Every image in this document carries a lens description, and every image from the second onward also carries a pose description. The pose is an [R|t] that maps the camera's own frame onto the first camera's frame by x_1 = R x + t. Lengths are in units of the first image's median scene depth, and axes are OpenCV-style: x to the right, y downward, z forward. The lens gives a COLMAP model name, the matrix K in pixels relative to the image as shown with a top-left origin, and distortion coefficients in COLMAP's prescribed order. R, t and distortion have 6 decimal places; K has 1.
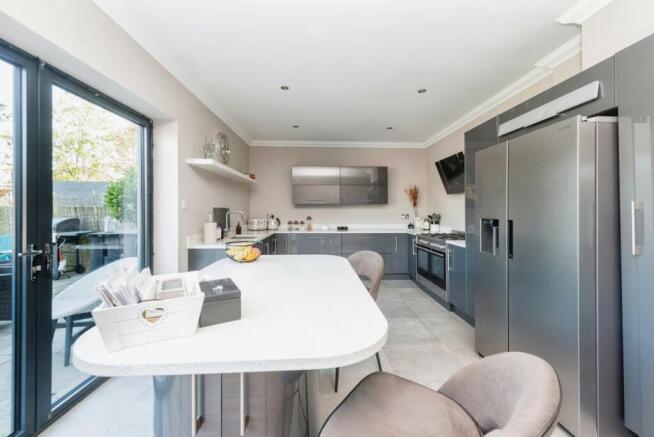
lens RADIAL K [[263.2, 0, 328.8], [0, 263.2, 217.5], [0, 0, 1]] dist [-0.000984, -0.000248]
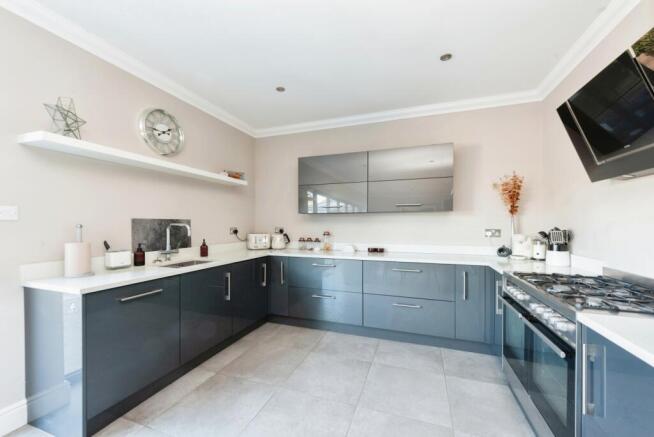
lens RADIAL K [[262.7, 0, 328.0], [0, 262.7, 233.6], [0, 0, 1]] dist [-0.001134, -0.000123]
pose [[0.928139, 0.011977, -0.372040, 0.183023], [-0.008526, 0.999904, 0.010919, -0.006365], [0.372135, -0.006962, 0.928152, 0.383830]]
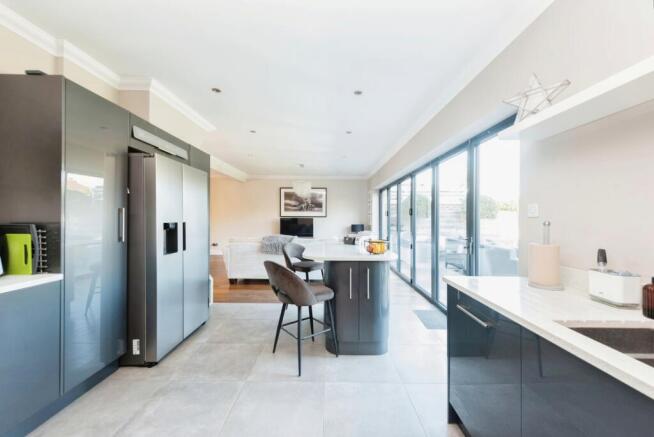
lens RADIAL K [[263.2, 0, 328.8], [0, 263.2, 217.5], [0, 0, 1]] dist [-0.000984, -0.000248]
pose [[-0.999242, -0.008103, 0.038088, -0.040395], [-0.007305, 0.999752, 0.021057, -0.019568], [-0.038249, 0.020763, -0.999053, 0.876099]]
